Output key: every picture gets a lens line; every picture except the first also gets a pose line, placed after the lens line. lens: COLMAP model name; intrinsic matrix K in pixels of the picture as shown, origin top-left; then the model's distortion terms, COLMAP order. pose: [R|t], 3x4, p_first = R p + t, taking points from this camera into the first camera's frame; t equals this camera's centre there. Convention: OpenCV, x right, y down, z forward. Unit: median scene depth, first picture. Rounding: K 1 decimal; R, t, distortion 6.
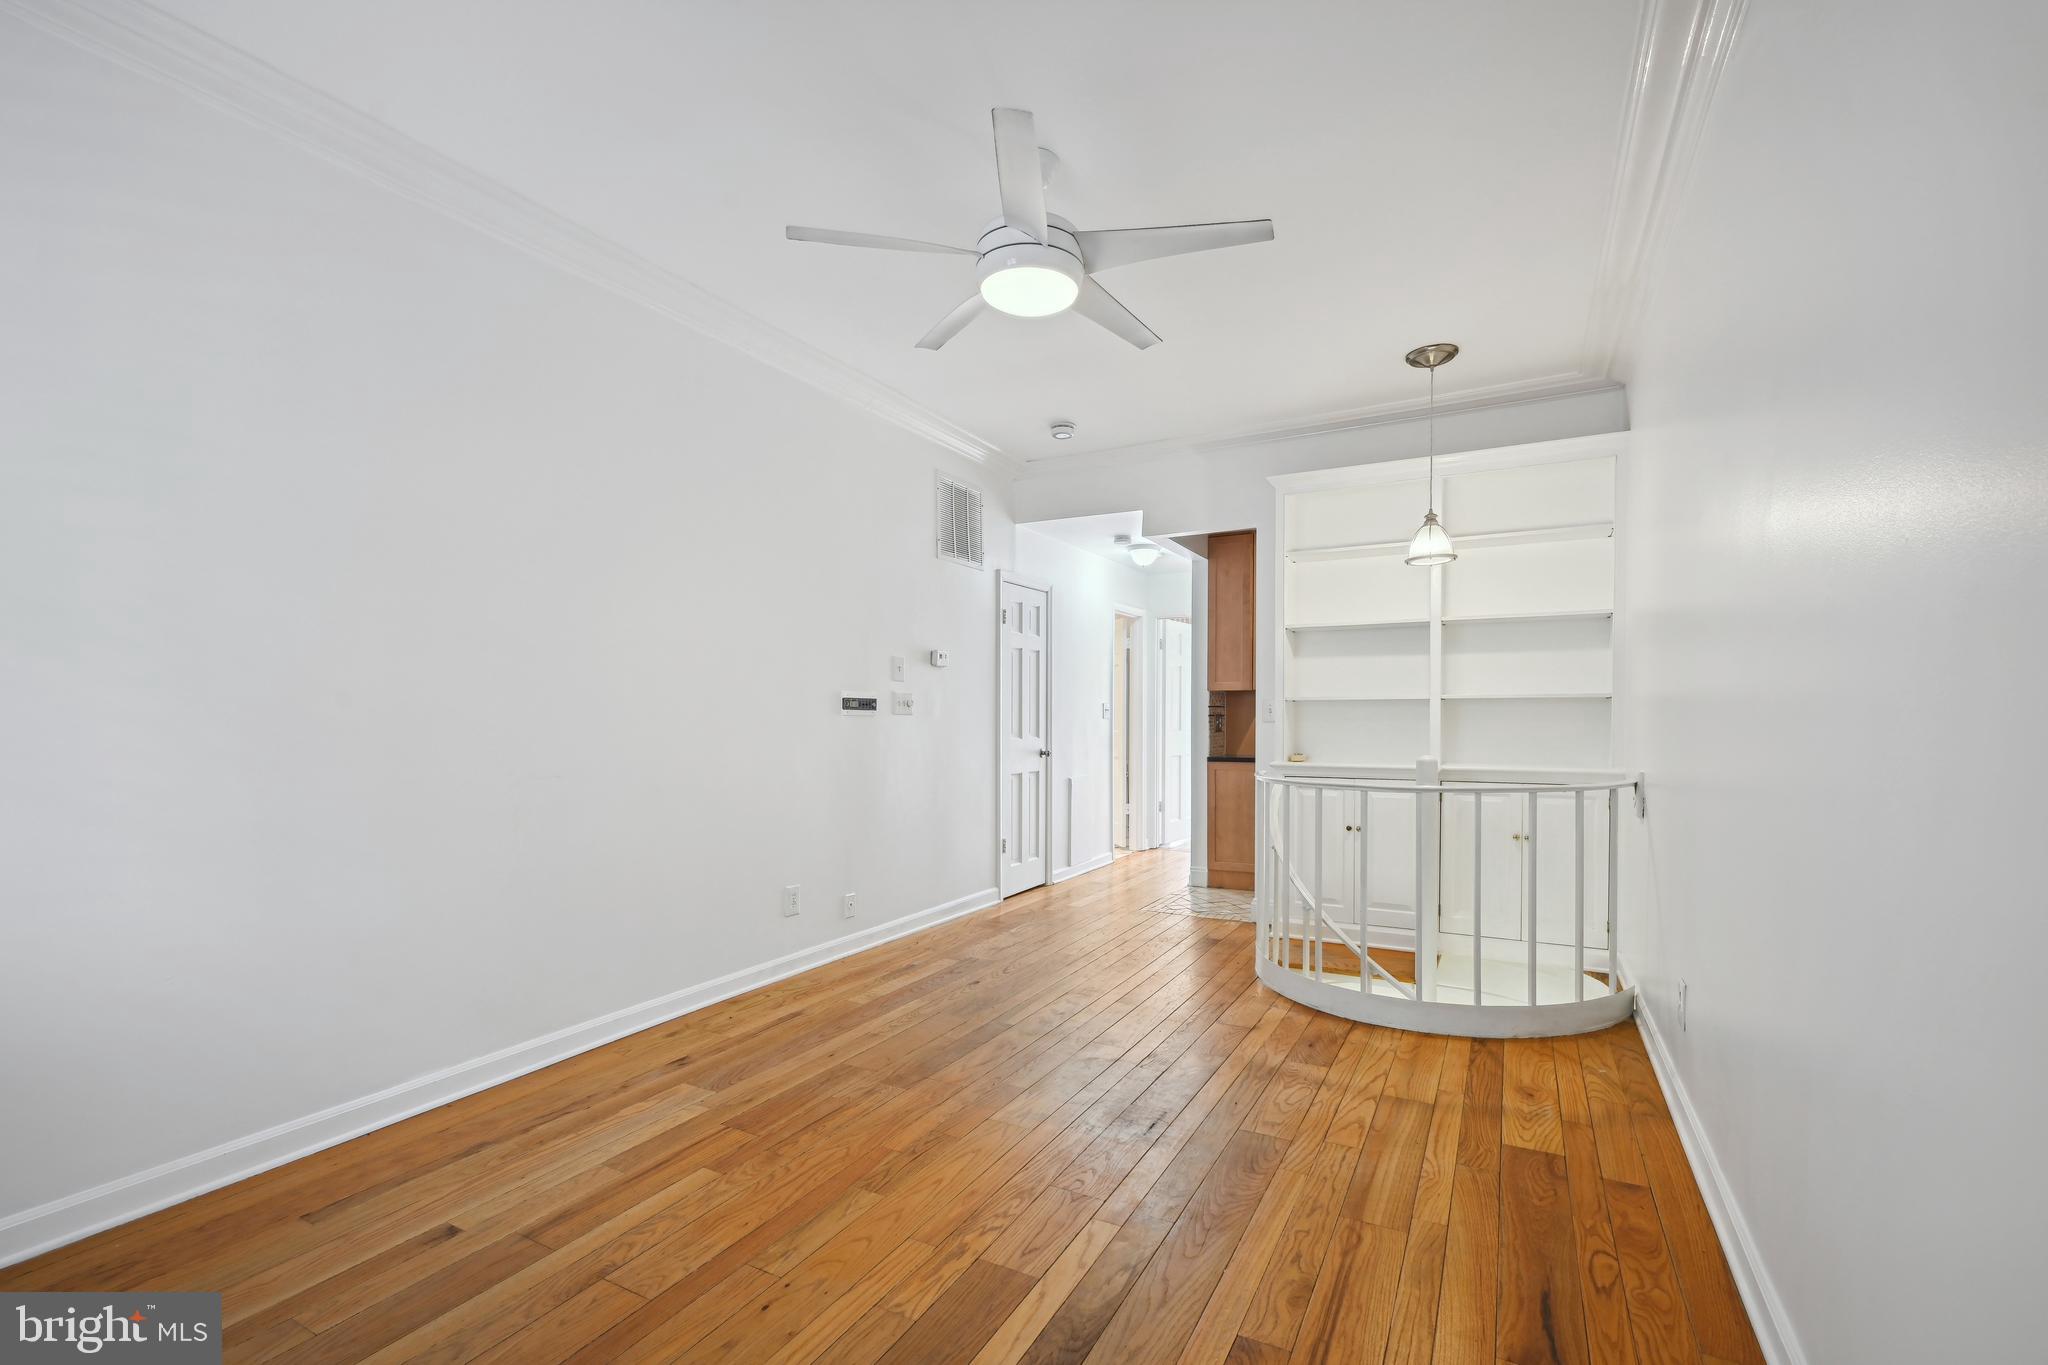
lens RADIAL K [[893.5, 0, 987.6], [0, 893.5, 738.2], [0, 0, 1]] dist [0.004843, 0.000180]
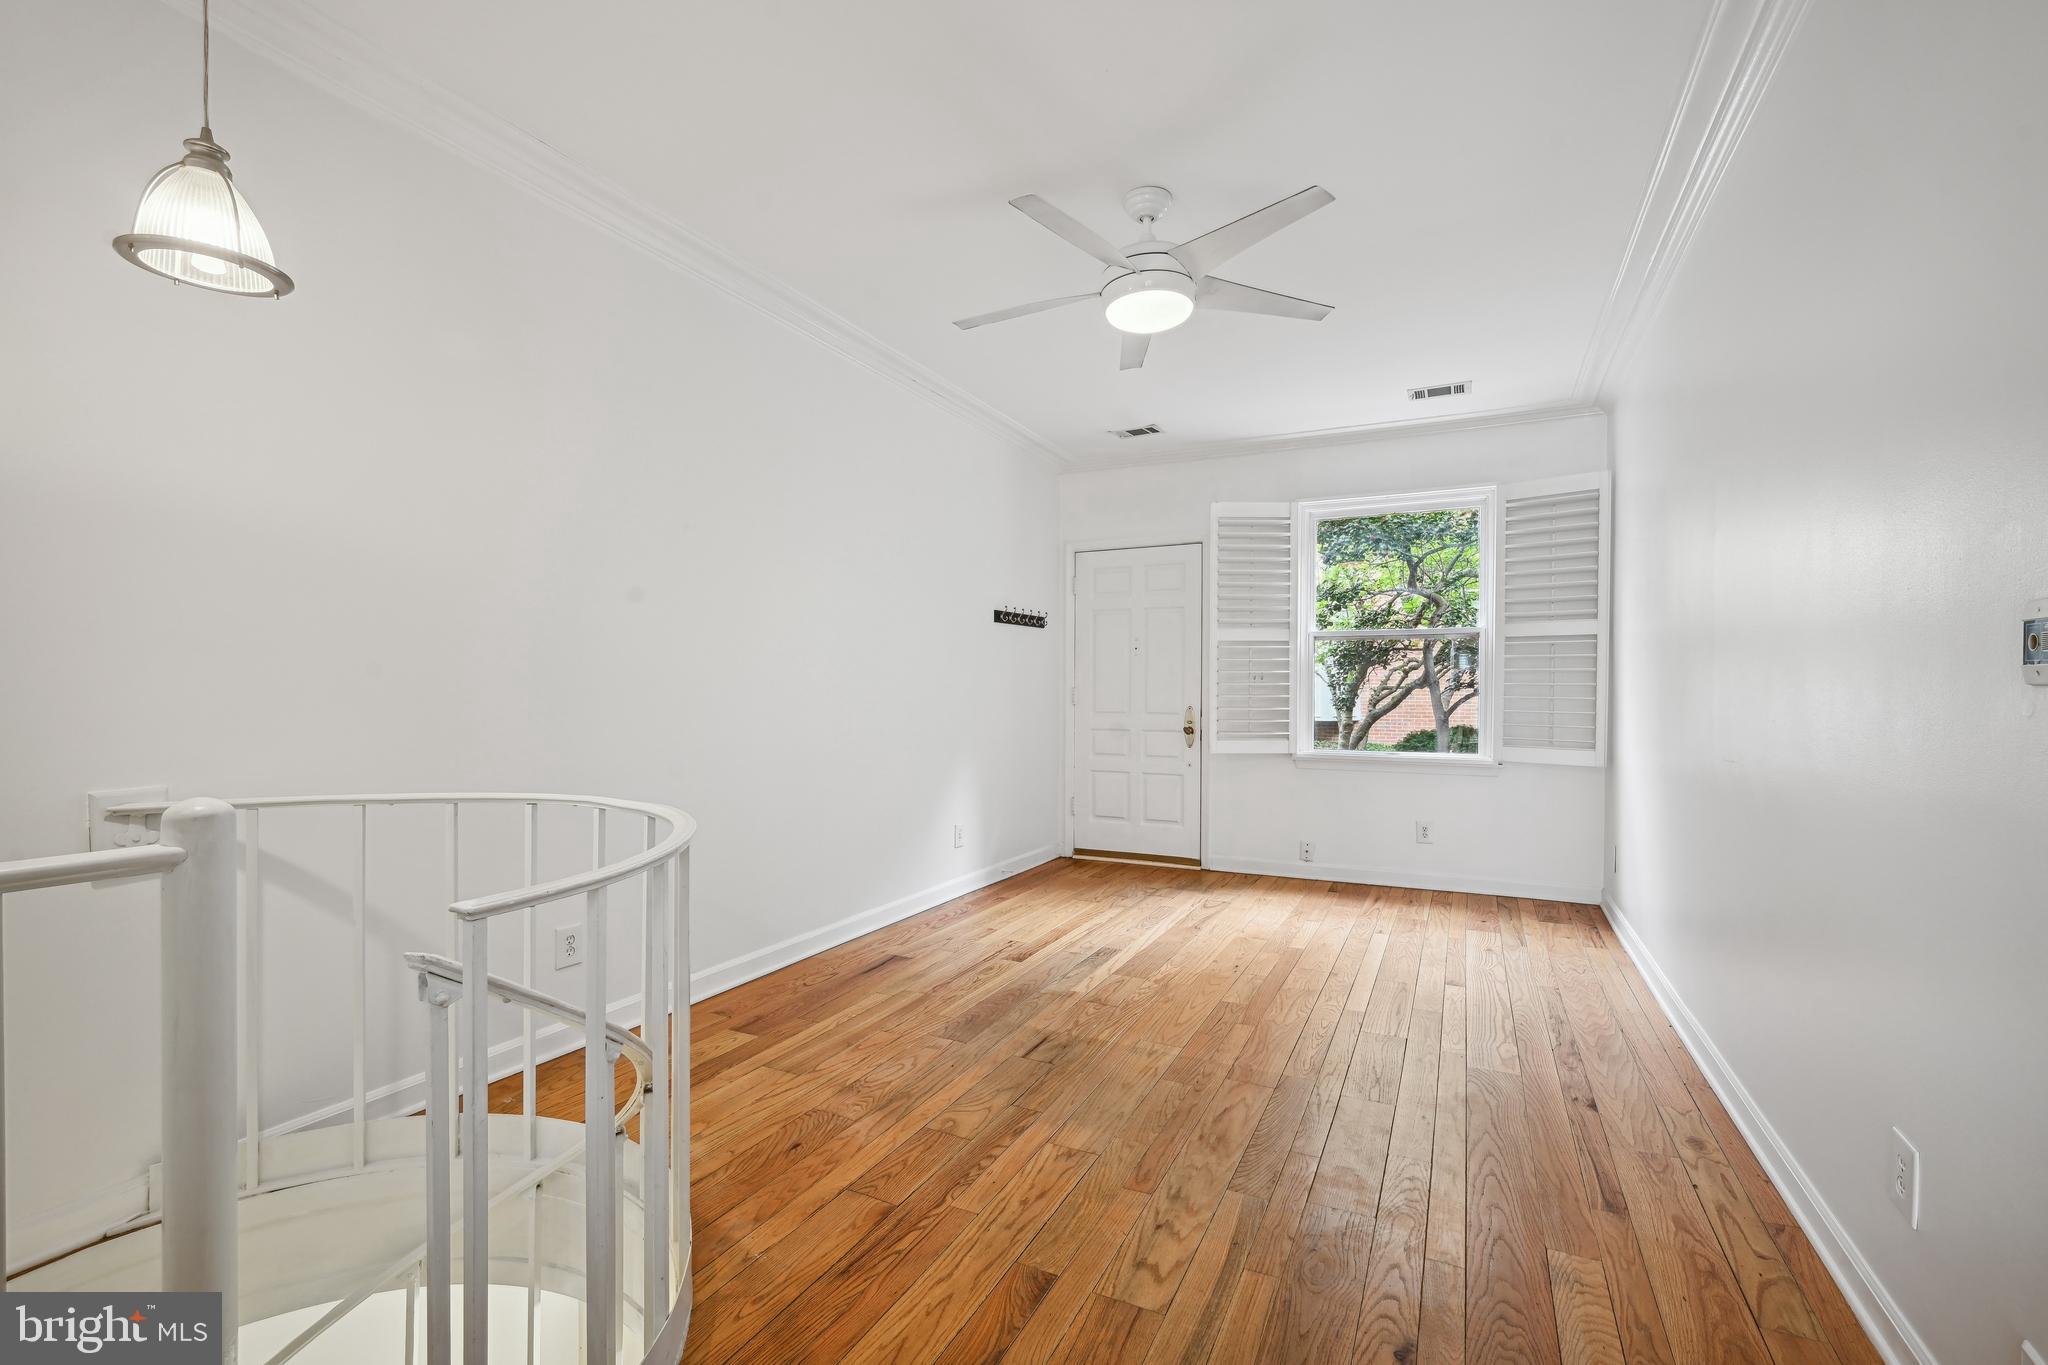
lens RADIAL K [[893.5, 0, 1036.9], [0, 893.5, 690.4], [0, 0, 1]] dist [0.004843, 0.000180]
pose [[-0.996579, 0.002778, -0.082600, 0.211720], [0.000878, 0.999734, 0.023041, -0.037968], [0.082642, 0.022890, -0.996316, 1.620297]]
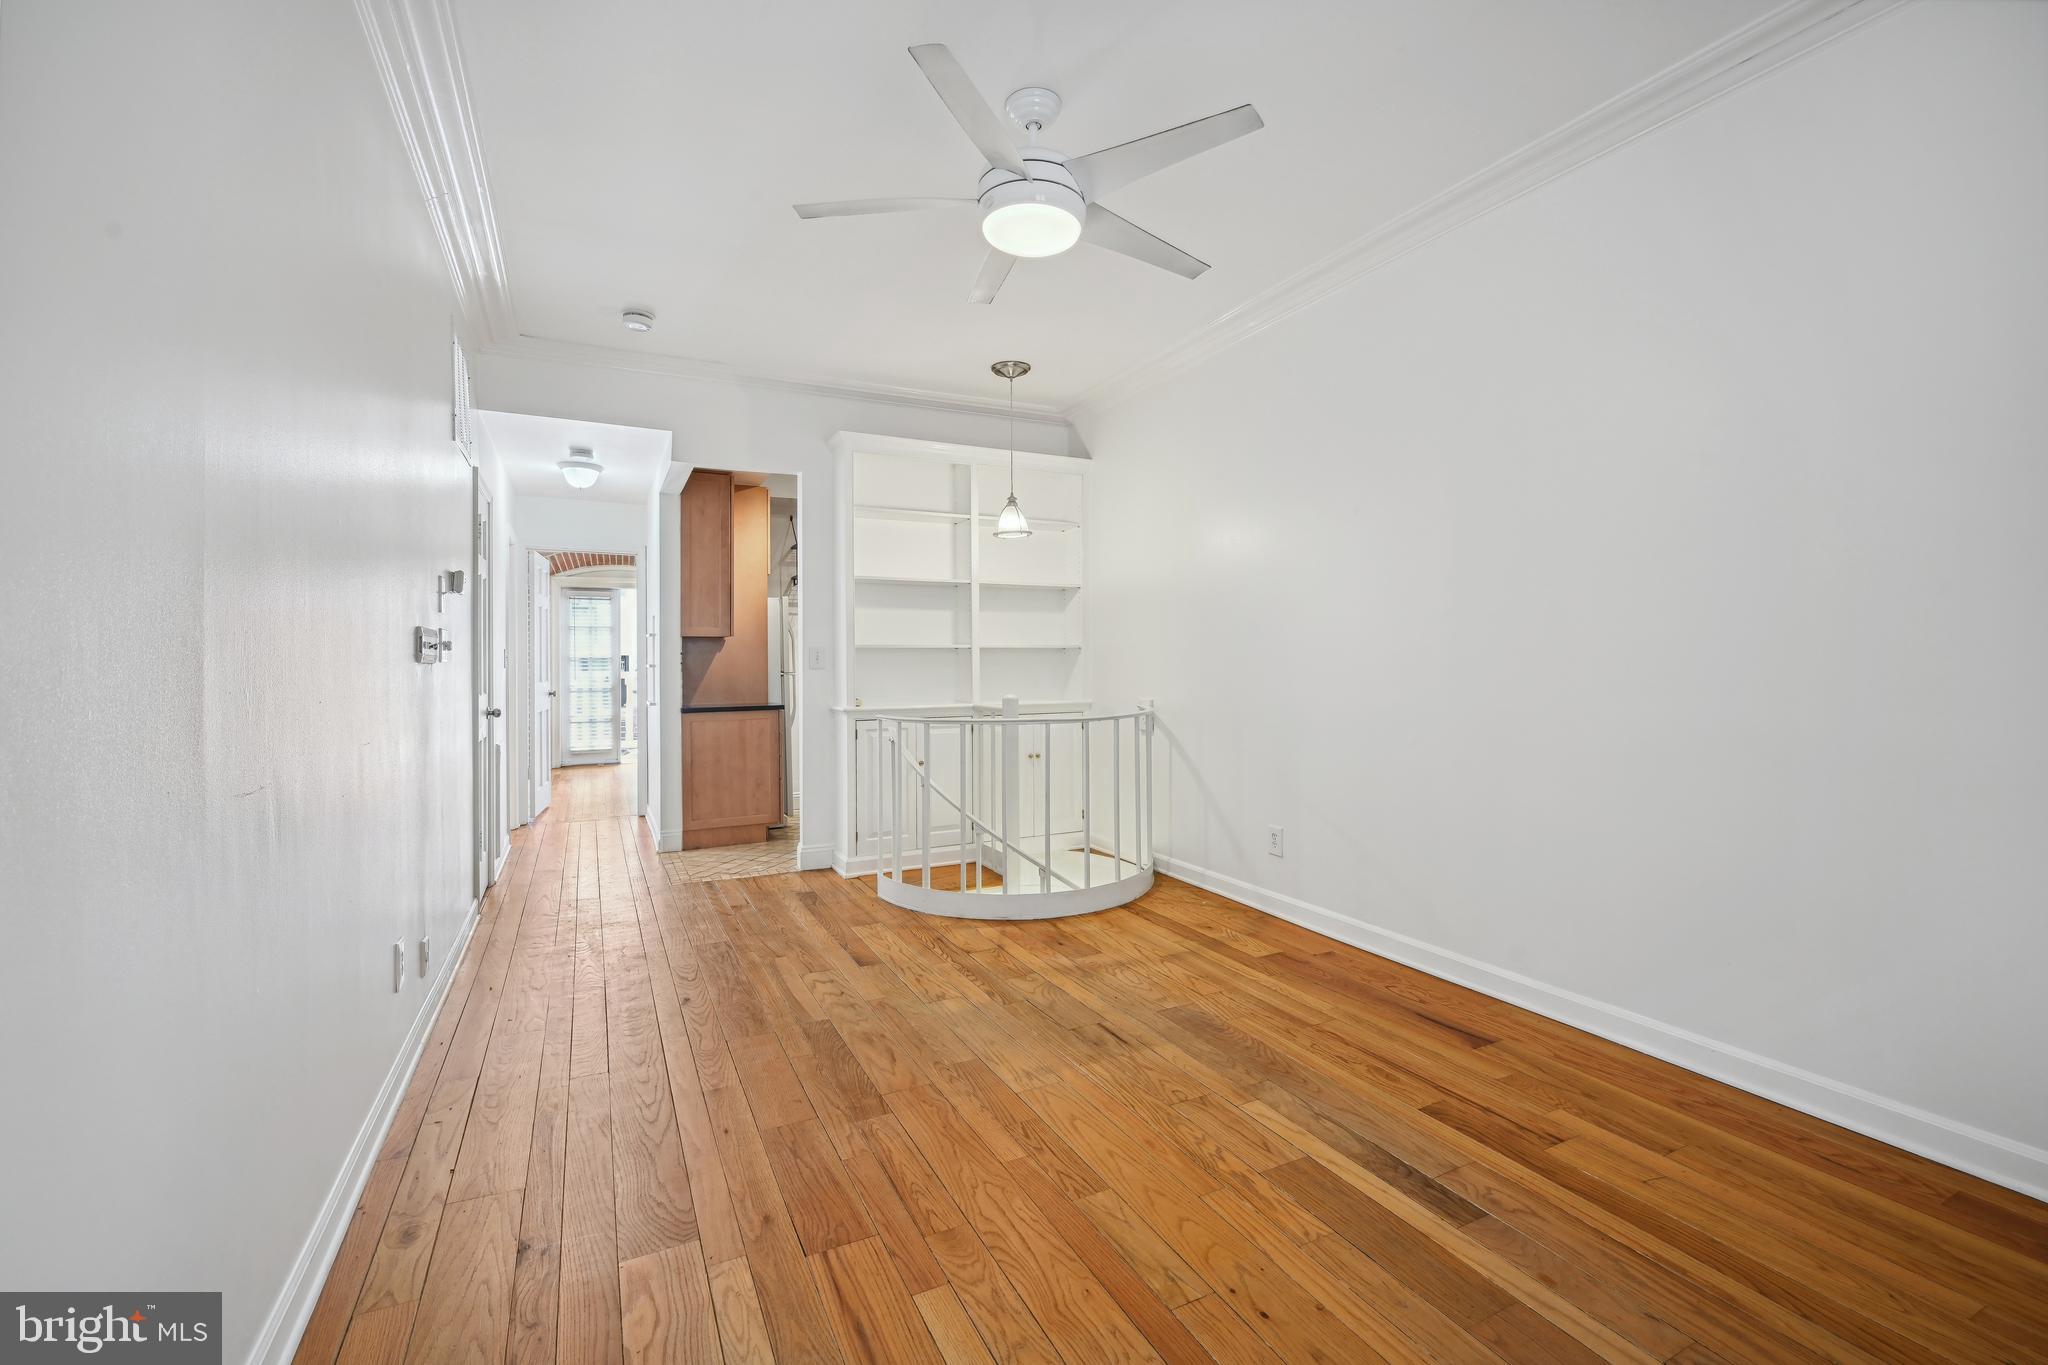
lens RADIAL K [[893.5, 0, 1024.4], [0, 893.5, 665.0], [0, 0, 1]] dist [0.004843, 0.000180]
pose [[0.554133, -0.003147, 0.832422, -0.594074], [0.024975, 0.999606, -0.012846, -0.005350], [-0.832053, 0.027908, 0.553993, 0.360642]]
